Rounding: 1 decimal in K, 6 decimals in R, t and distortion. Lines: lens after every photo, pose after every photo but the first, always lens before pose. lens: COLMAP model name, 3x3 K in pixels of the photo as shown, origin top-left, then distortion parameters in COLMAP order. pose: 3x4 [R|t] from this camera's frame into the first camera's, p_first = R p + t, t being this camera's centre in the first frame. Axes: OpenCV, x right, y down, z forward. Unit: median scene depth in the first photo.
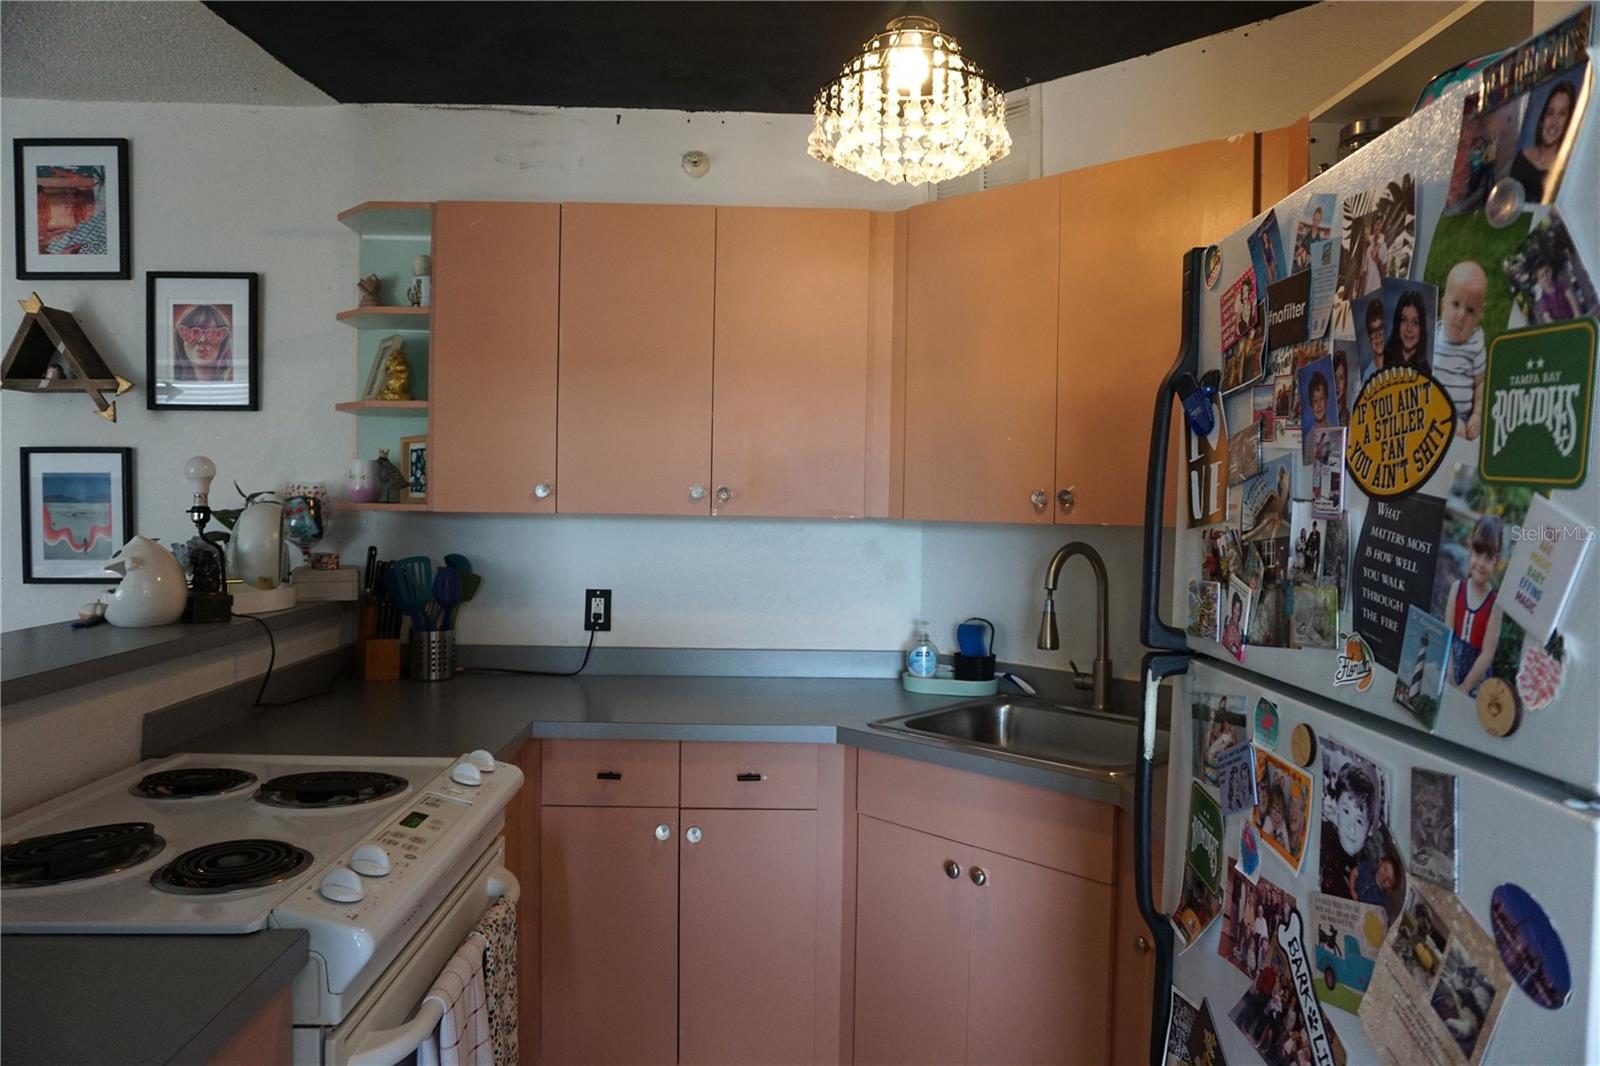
lens RADIAL K [[1081.1, 0, 800.0], [0, 1081.1, 533.0], [0, 0, 1]] dist [-0.002393, -0.000092]
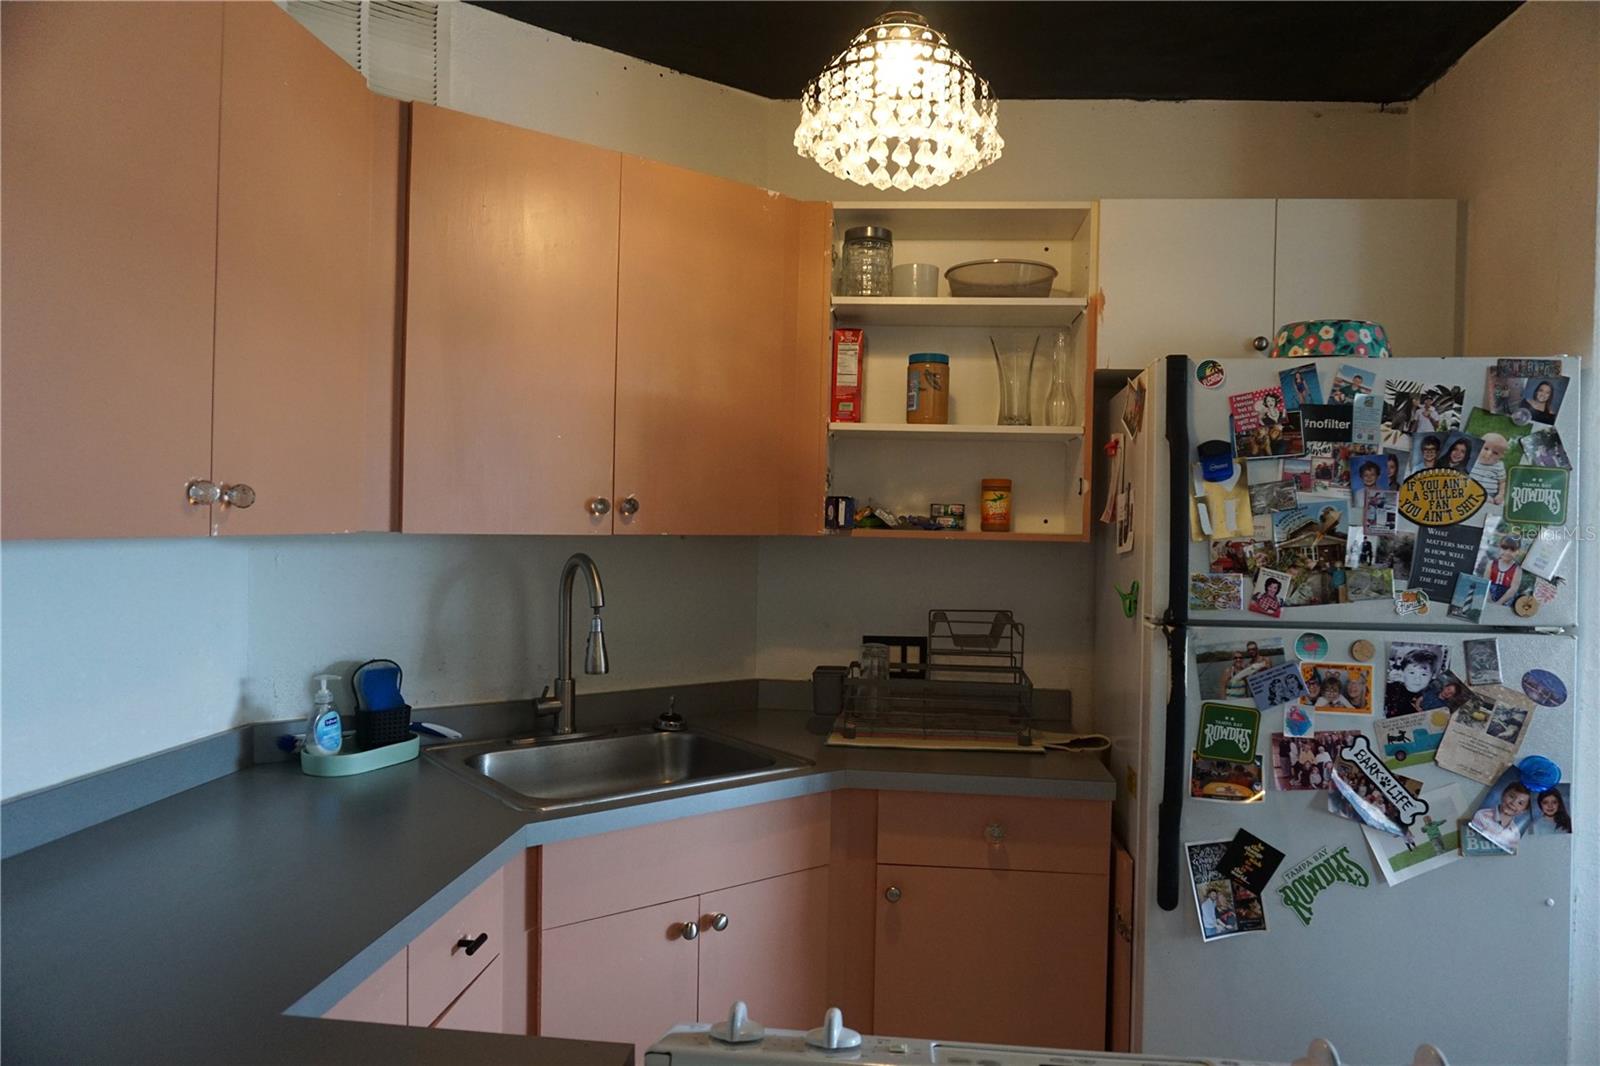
lens RADIAL K [[1081.1, 0, 800.0], [0, 1081.1, 533.0], [0, 0, 1]] dist [-0.002393, -0.000092]
pose [[0.099421, -0.028603, 0.994634, -1.860014], [0.009909, 0.999566, 0.027754, -0.095853], [-0.994996, 0.007096, 0.099662, 2.143473]]
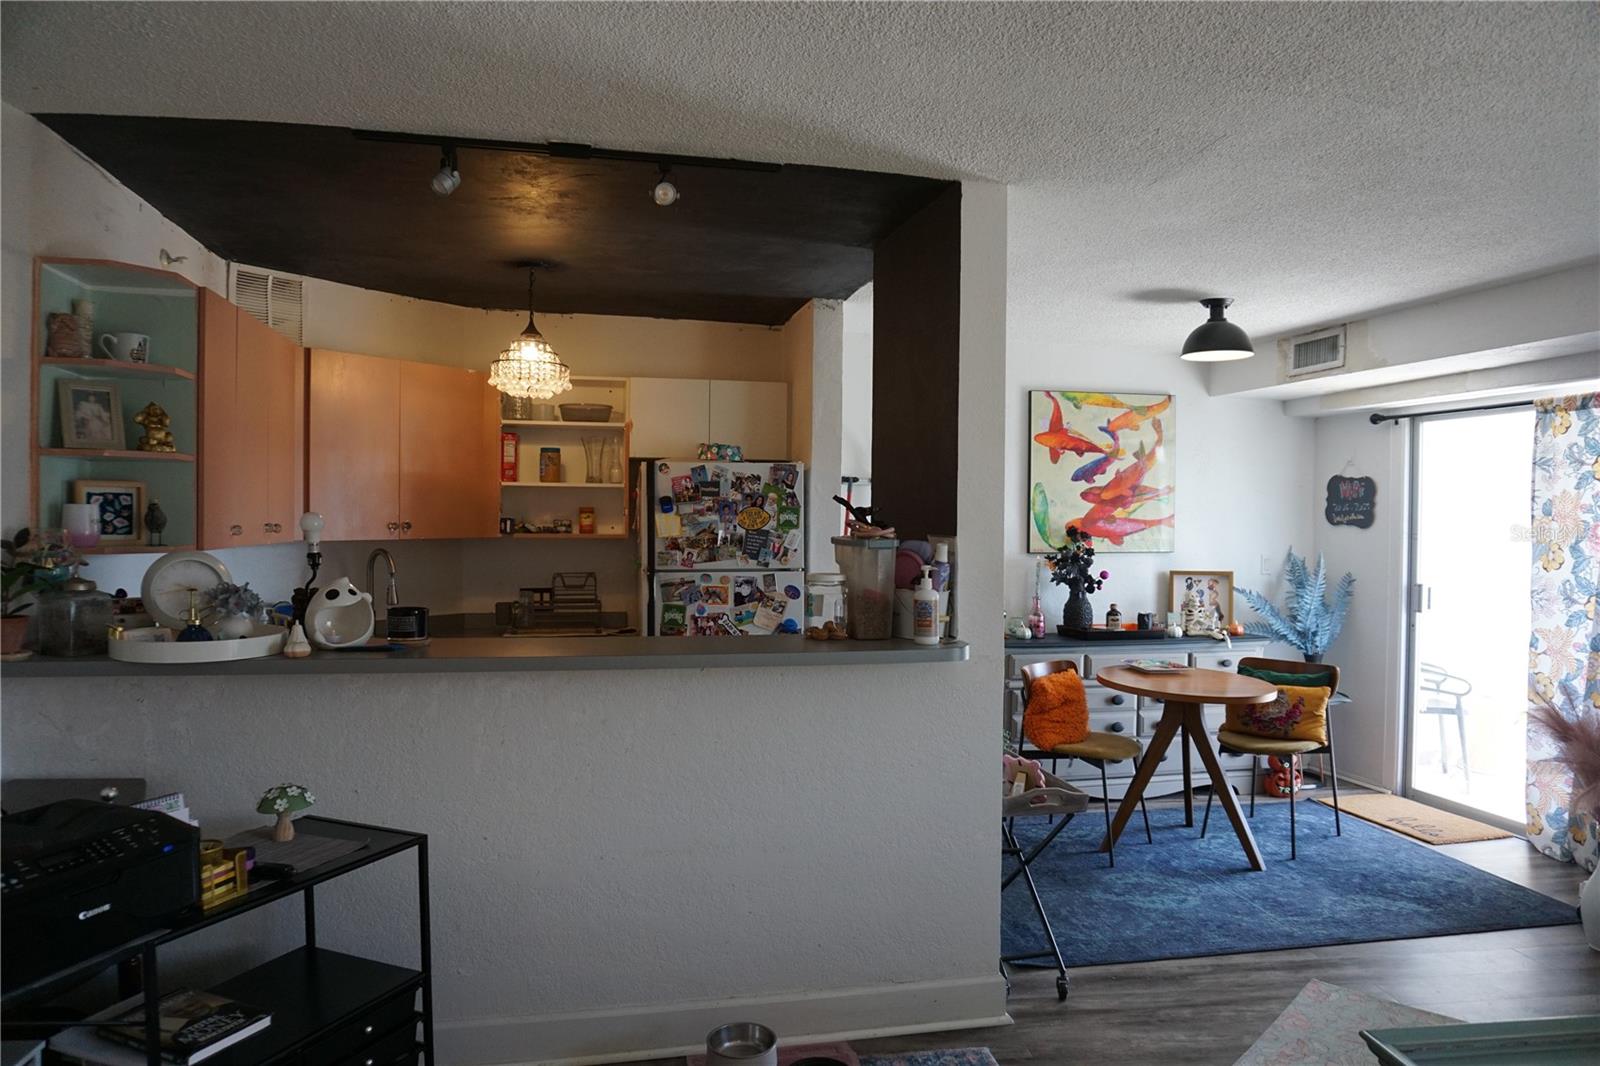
lens RADIAL K [[1112.2, 0, 799.2], [0, 1112.2, 536.9], [0, 0, 1]] dist [-0.051811, 0.056724]
pose [[-0.205981, -0.036983, 0.977857, -5.328476], [0.016709, 0.999007, 0.041302, -0.237225], [-0.978413, 0.024846, -0.205158, 2.003994]]
